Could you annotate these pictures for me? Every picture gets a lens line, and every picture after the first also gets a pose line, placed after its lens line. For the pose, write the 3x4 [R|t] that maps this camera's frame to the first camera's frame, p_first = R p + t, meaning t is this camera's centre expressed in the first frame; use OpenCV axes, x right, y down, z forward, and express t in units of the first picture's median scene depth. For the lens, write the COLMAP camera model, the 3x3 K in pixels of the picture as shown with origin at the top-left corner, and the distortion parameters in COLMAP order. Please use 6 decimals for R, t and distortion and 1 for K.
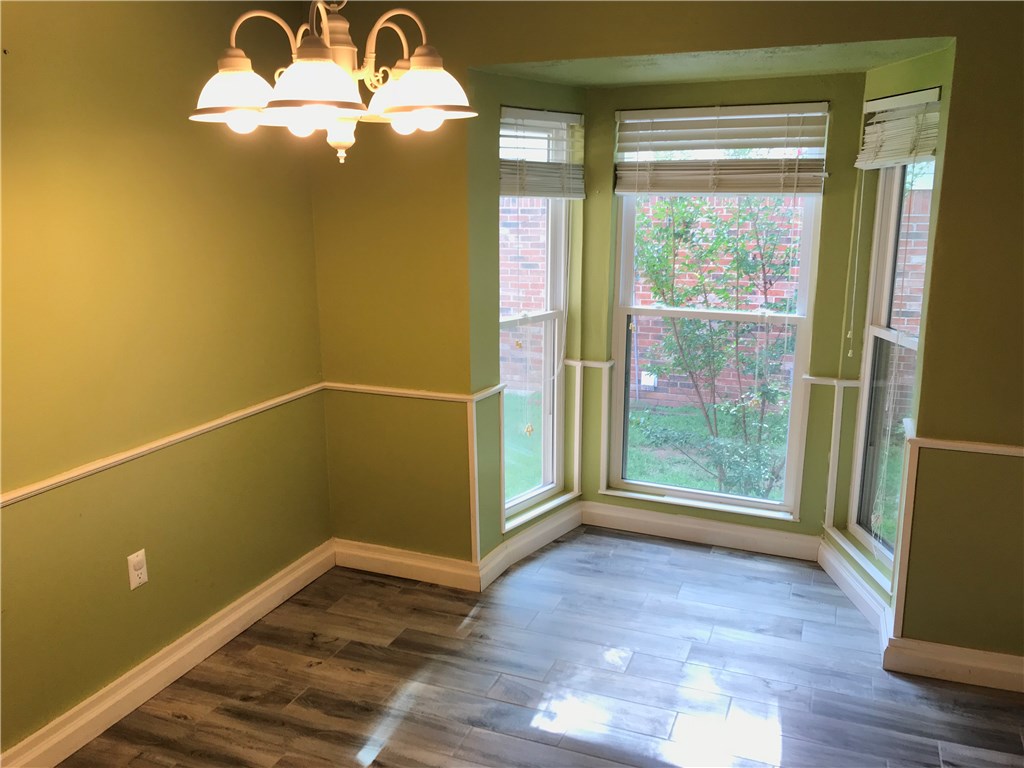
lens RADIAL K [[833.4, 0, 507.6], [0, 833.4, 368.4], [0, 0, 1]] dist [0.025867, -0.015999]
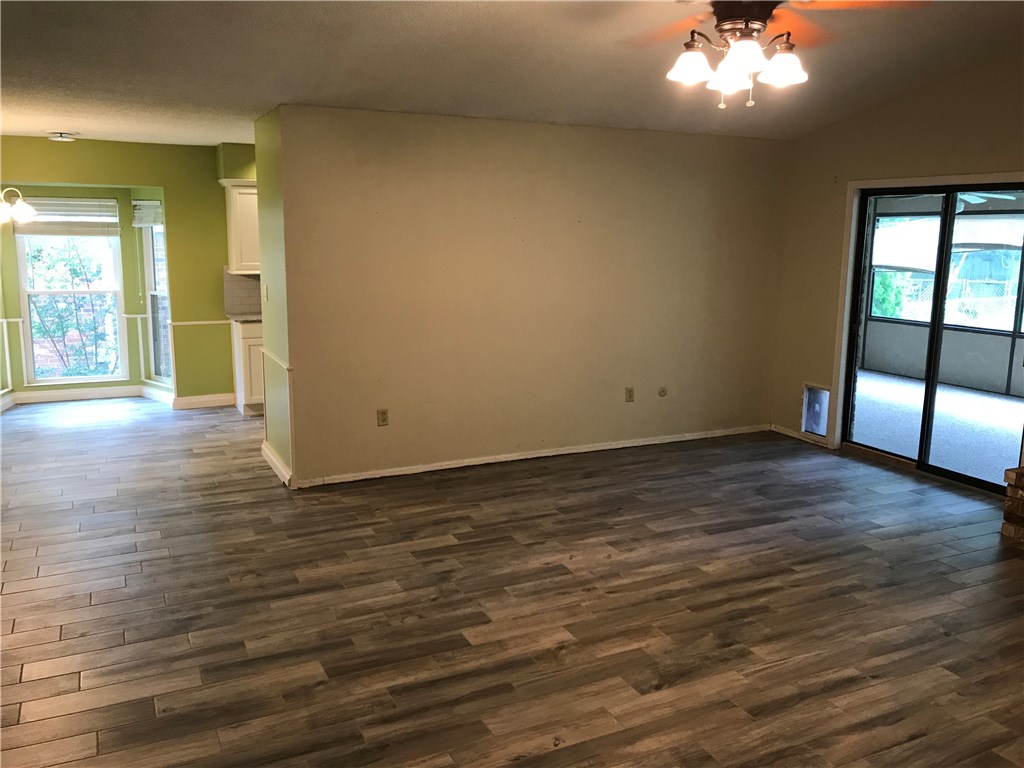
lens RADIAL K [[833.4, 0, 507.6], [0, 833.4, 368.4], [0, 0, 1]] dist [0.025867, -0.015999]
pose [[0.666944, -0.113879, 0.736354, -0.682934], [0.144554, 0.989251, 0.022061, 0.268534], [-0.730951, 0.091730, 0.676237, -1.380635]]
